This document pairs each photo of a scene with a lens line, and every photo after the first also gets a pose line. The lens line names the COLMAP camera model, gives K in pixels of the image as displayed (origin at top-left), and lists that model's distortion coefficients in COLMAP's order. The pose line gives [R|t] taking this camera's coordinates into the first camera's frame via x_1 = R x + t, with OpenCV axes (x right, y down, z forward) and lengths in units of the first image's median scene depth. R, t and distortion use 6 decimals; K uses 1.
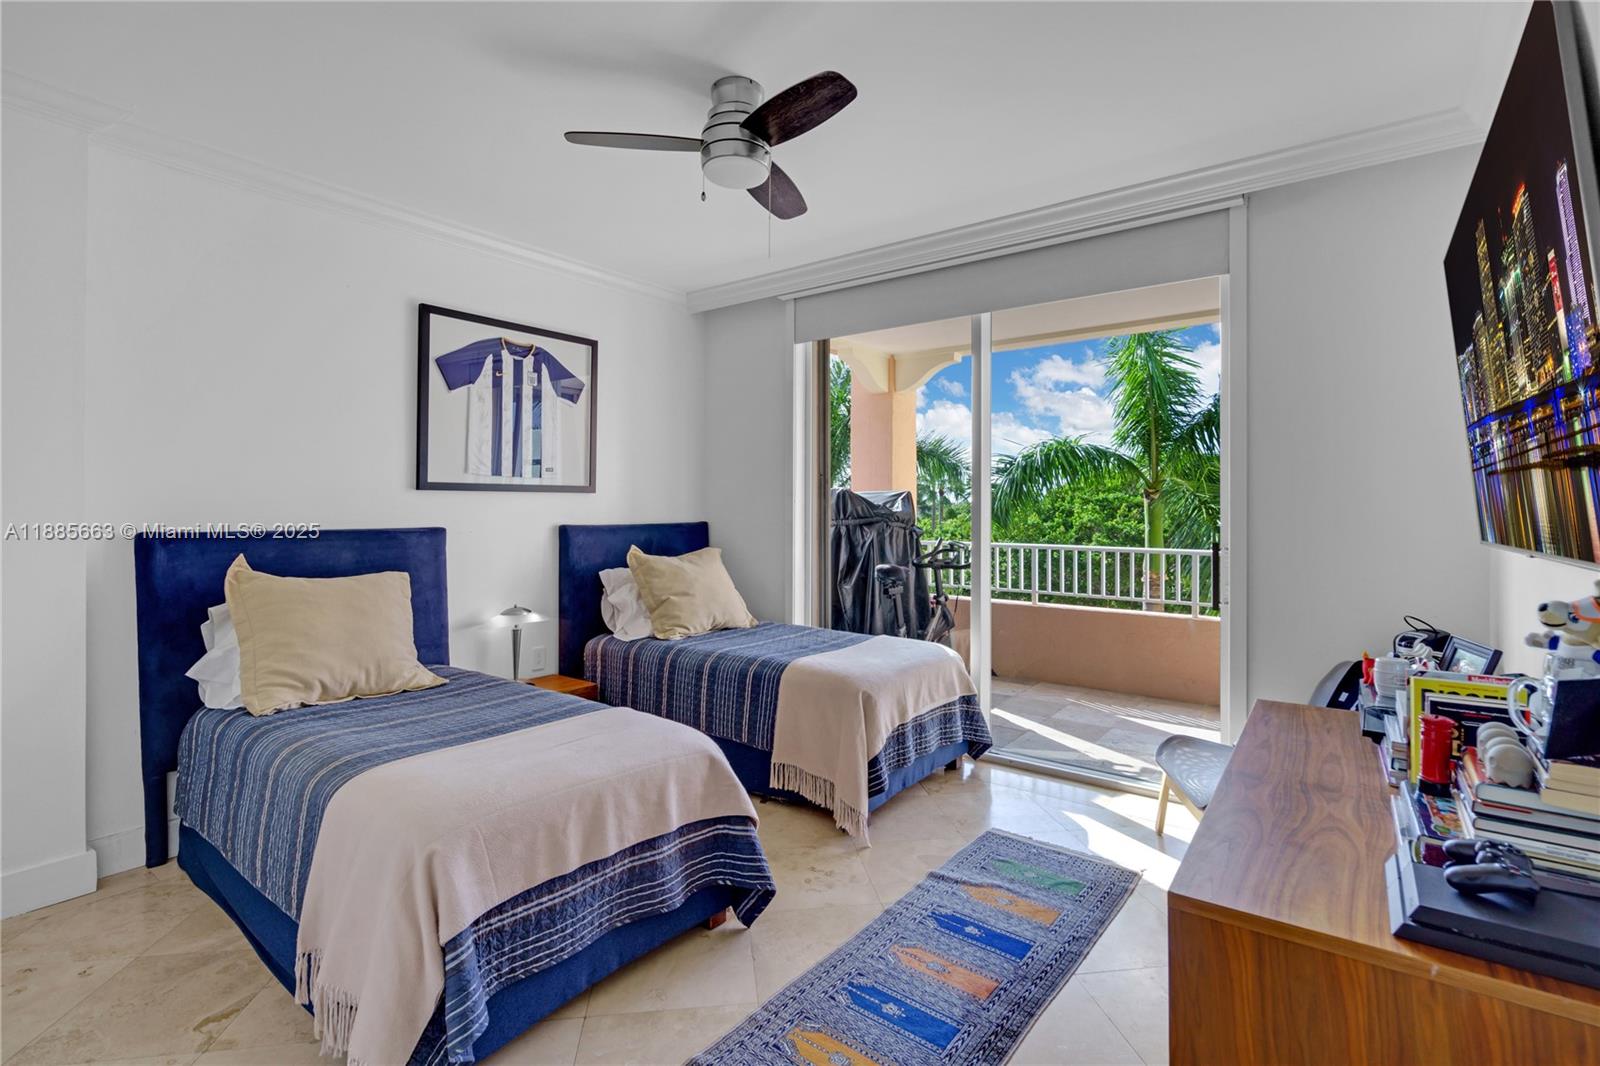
lens RADIAL K [[742.4, 0, 803.1], [0, 742.4, 507.4], [0, 0, 1]] dist [0.001422, 0.000234]
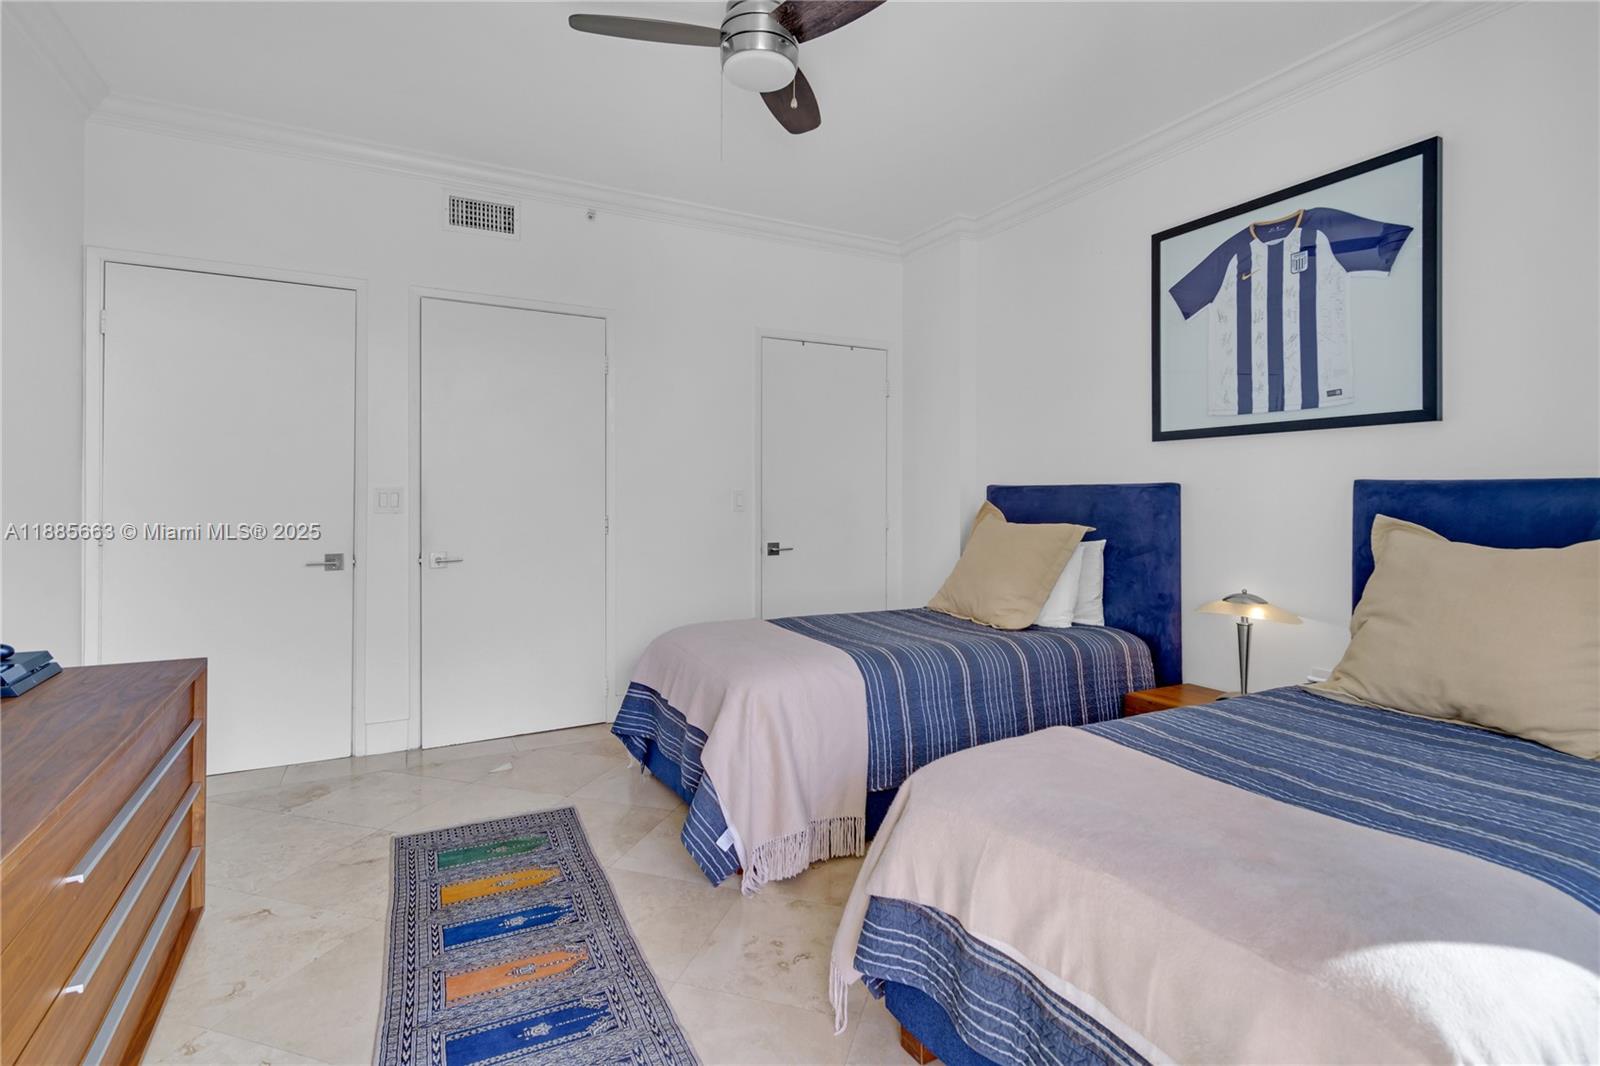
lens RADIAL K [[762.0, 0, 799.9], [0, 762.0, 494.3], [0, 0, 1]] dist [0.001597, 0.000368]
pose [[-0.421160, -0.003573, -0.906979, 0.468757], [-0.003411, 0.999991, -0.002356, 0.041506], [0.906980, 0.002101, -0.421169, 0.920744]]
